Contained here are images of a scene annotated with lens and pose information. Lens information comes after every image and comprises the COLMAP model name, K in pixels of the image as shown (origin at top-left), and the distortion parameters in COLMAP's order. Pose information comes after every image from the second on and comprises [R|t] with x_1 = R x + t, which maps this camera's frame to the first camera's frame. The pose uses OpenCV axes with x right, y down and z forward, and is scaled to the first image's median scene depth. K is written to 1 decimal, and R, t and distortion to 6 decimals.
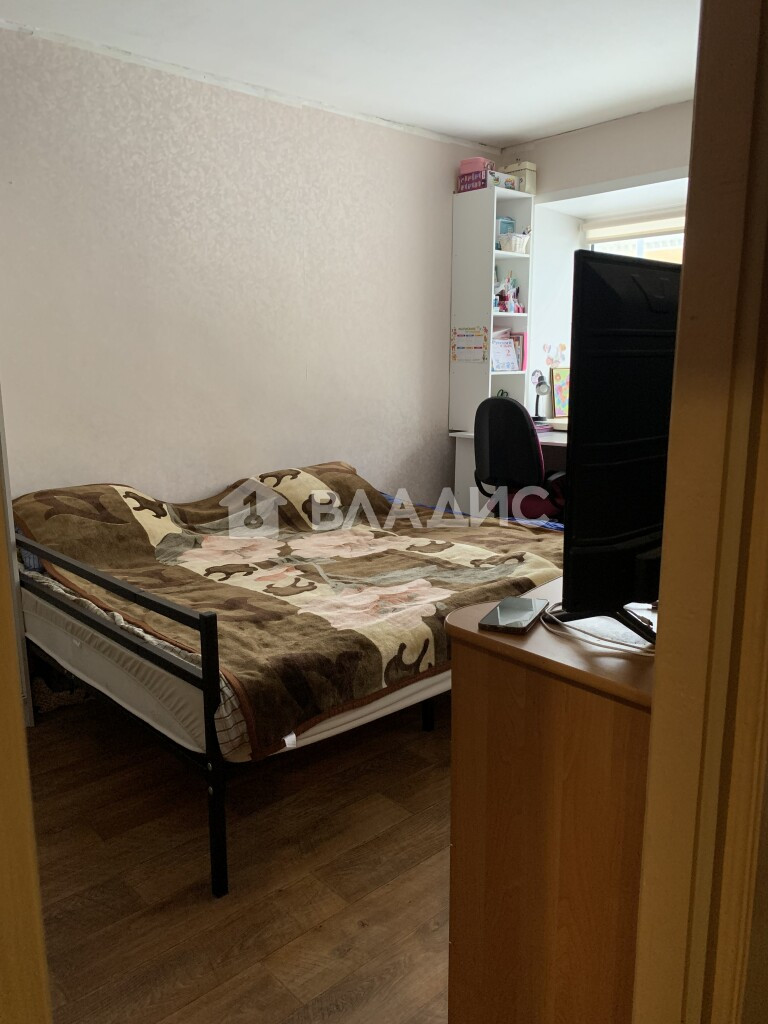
lens RADIAL K [[793.8, 0, 384.0], [0, 793.8, 512.0], [0, 0, 1]] dist [0.008439, -0.004911]
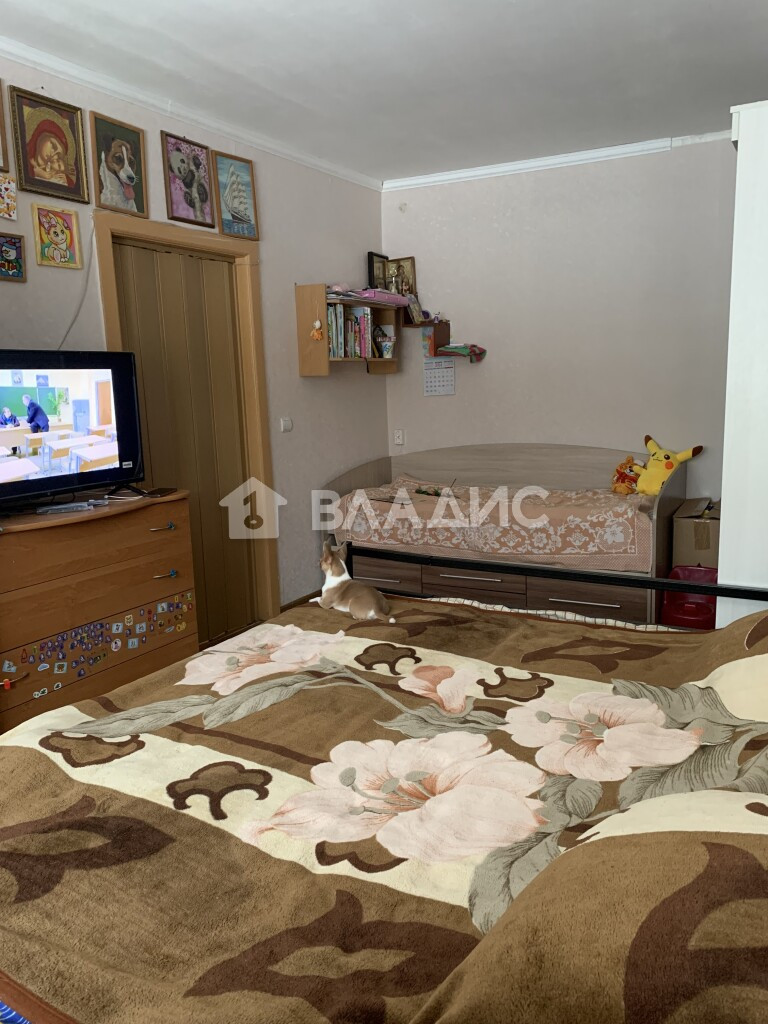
lens RADIAL K [[780.0, 0, 384.0], [0, 780.0, 512.0], [0, 0, 1]] dist [0.027796, -0.001695]
pose [[-0.946902, 0.090775, -0.308442, 0.107468], [-0.026367, 0.934163, 0.355871, -0.302385], [0.320439, 0.345108, -0.882167, 1.529308]]
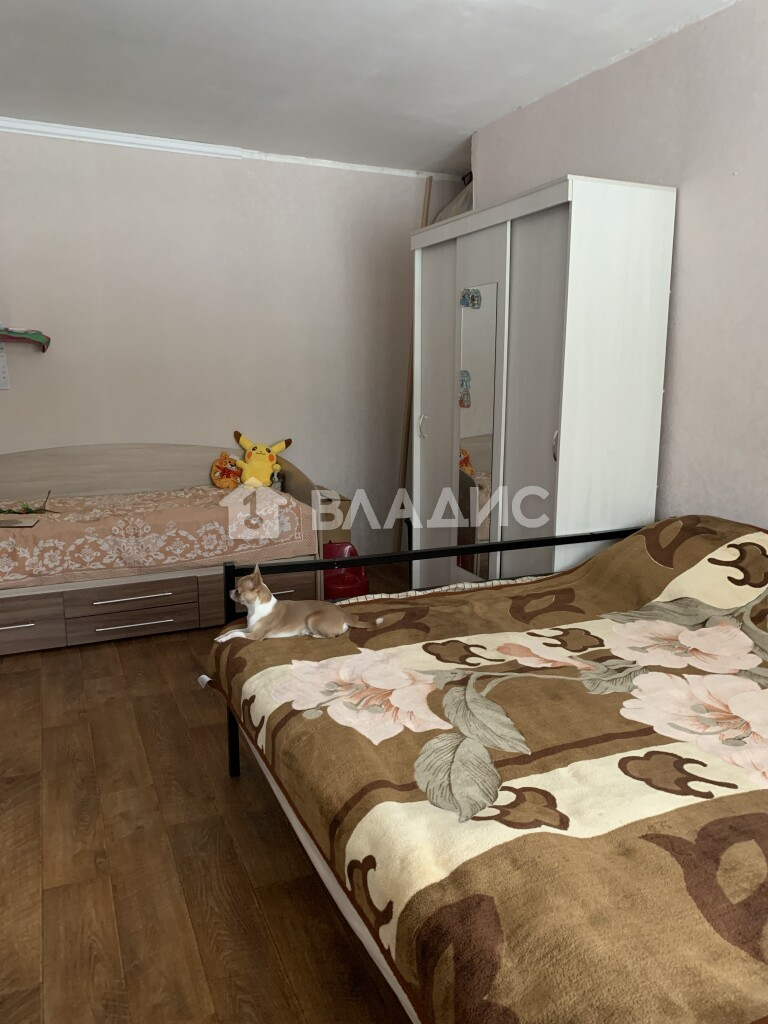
lens RADIAL K [[793.8, 0, 384.0], [0, 793.8, 512.0], [0, 0, 1]] dist [0.008439, -0.004911]
pose [[-0.313962, 0.185077, -0.931222, 0.583296], [-0.185647, 0.949916, 0.251384, -0.212014], [0.931109, 0.251804, -0.263878, 1.025245]]
